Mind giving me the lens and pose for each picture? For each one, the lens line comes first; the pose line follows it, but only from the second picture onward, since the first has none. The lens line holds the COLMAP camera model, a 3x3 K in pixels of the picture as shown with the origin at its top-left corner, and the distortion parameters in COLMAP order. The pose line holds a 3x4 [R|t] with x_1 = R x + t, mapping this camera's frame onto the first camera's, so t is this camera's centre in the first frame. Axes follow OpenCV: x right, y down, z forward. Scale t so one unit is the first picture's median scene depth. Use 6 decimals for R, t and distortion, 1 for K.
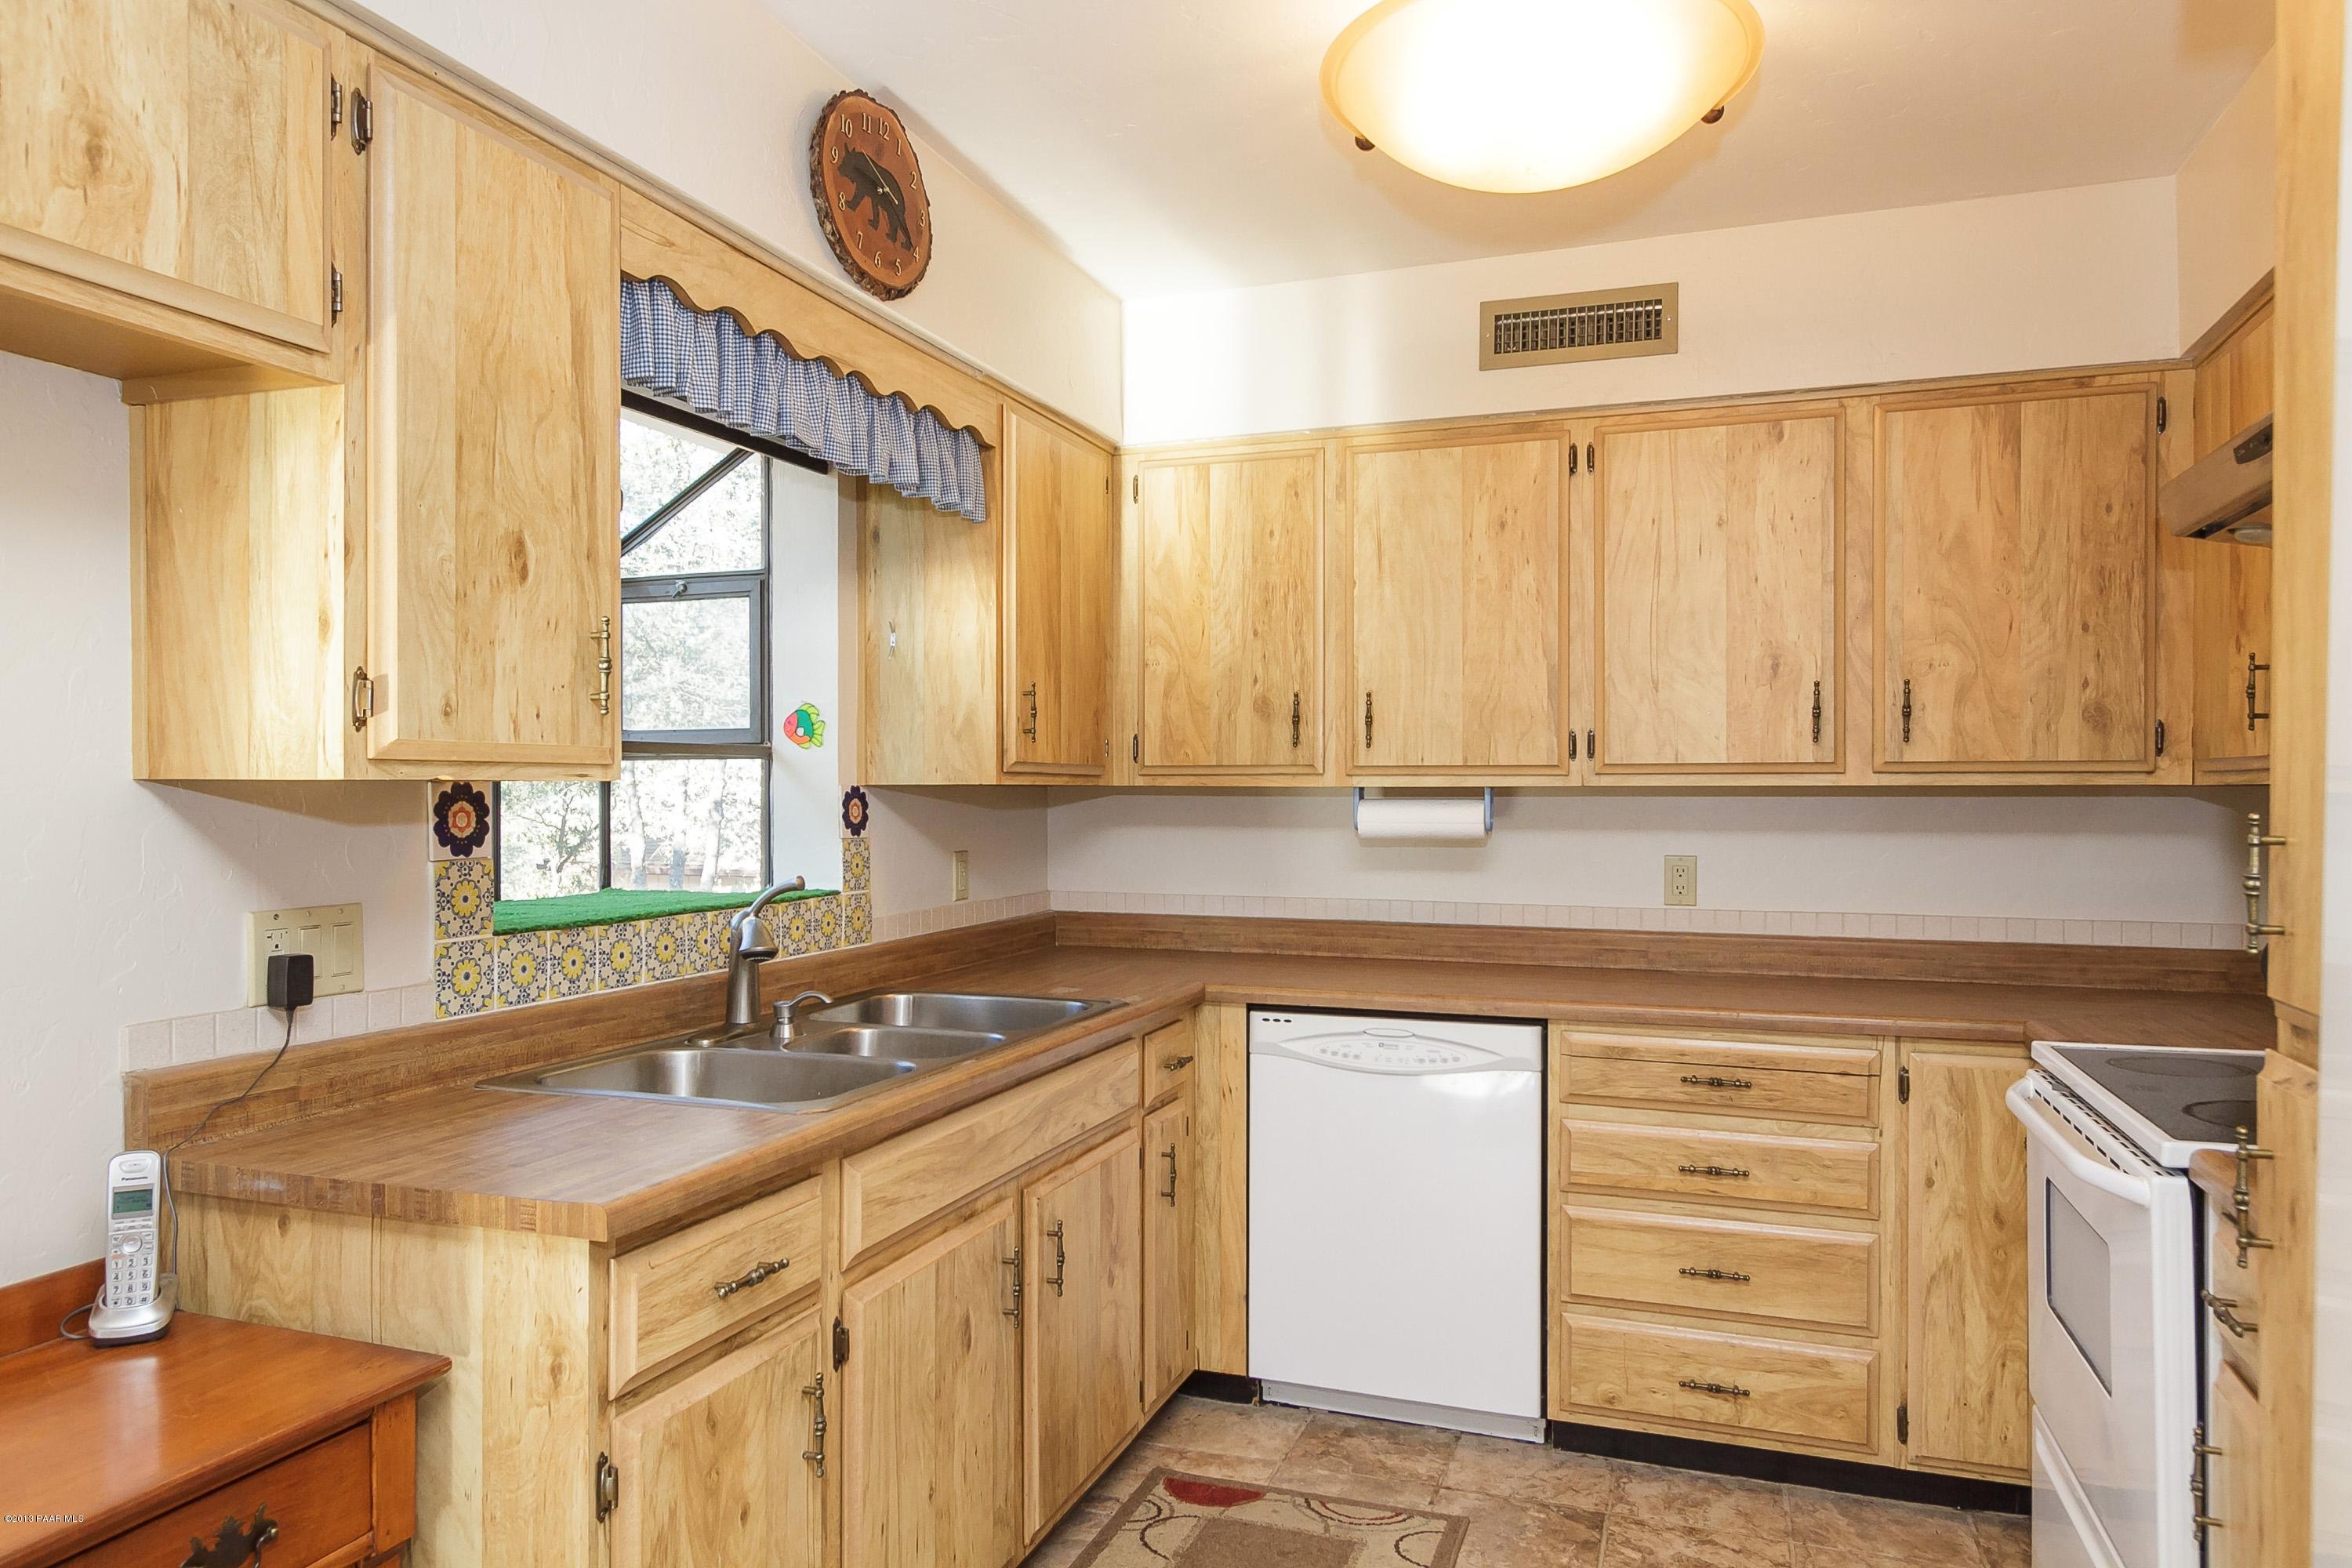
lens RADIAL K [[1544.7, 0, 1175.9], [0, 1544.7, 840.7], [0, 0, 1]] dist [0.009239, -0.002845]
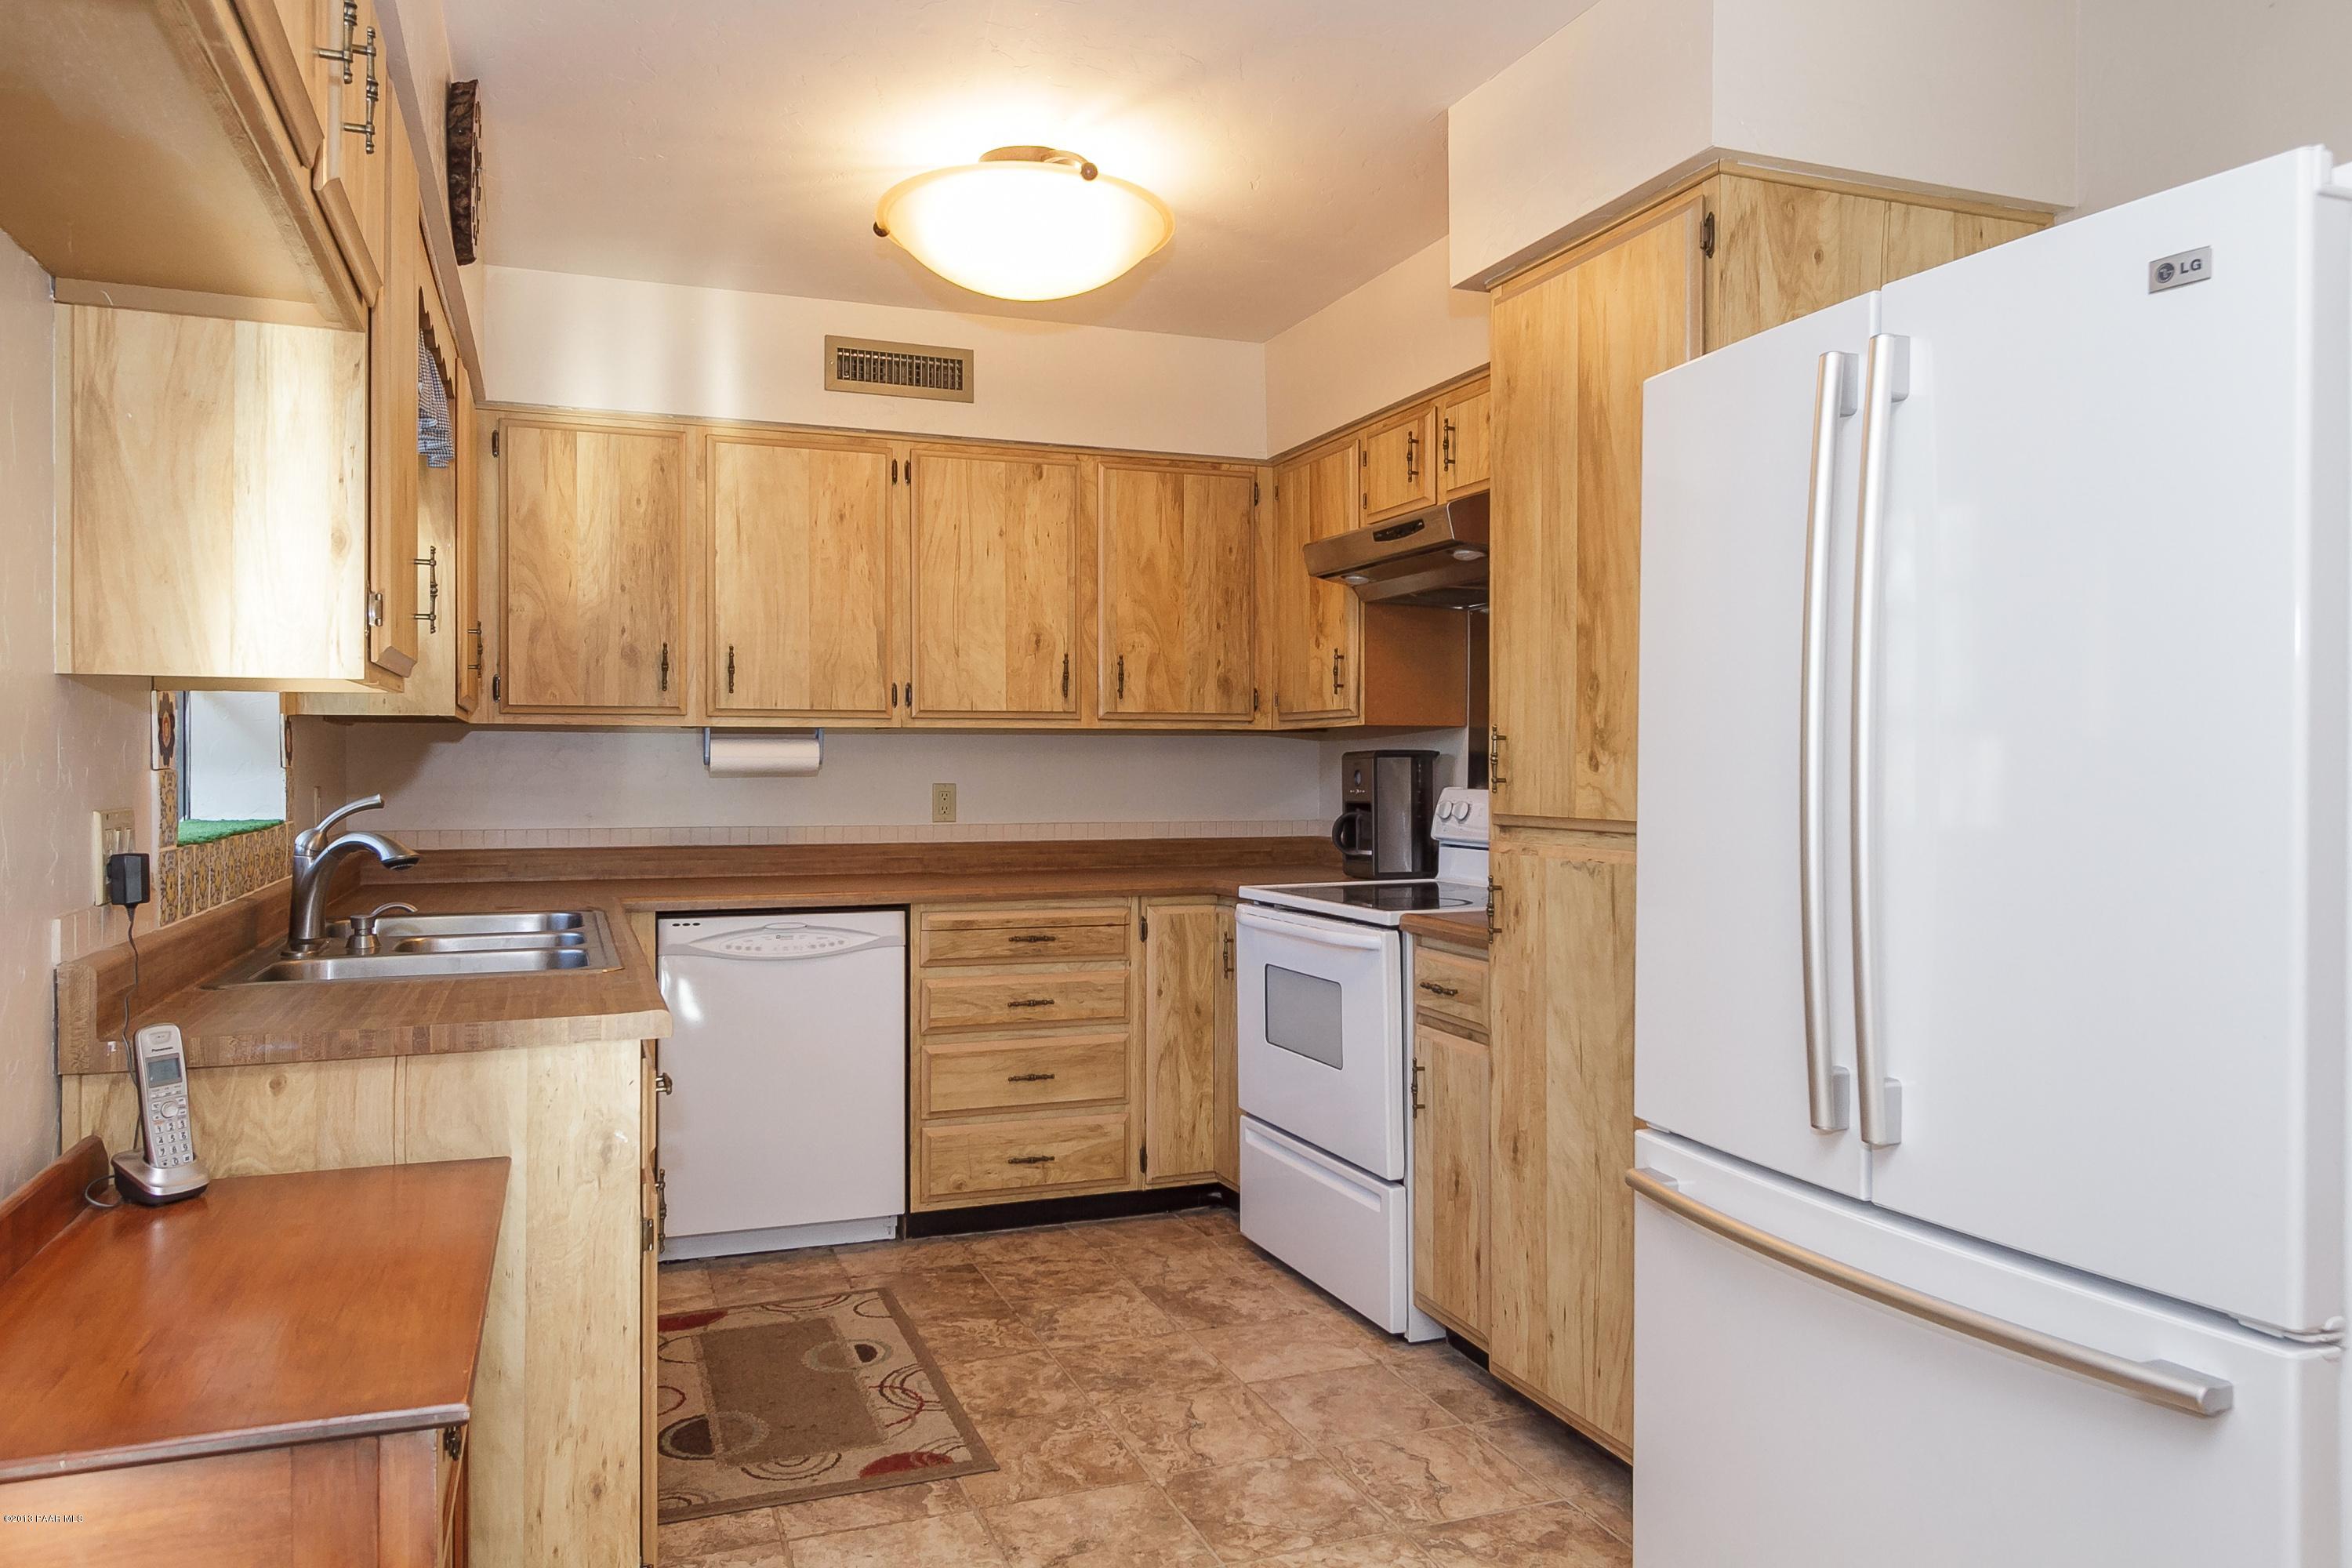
lens RADIAL K [[1544.7, 0, 1175.9], [0, 1544.7, 840.7], [0, 0, 1]] dist [0.009239, -0.002845]
pose [[0.759681, -0.033864, 0.649414, -0.435539], [0.022362, 0.999413, 0.025956, 0.033133], [-0.649911, -0.005196, 0.759992, -0.134885]]
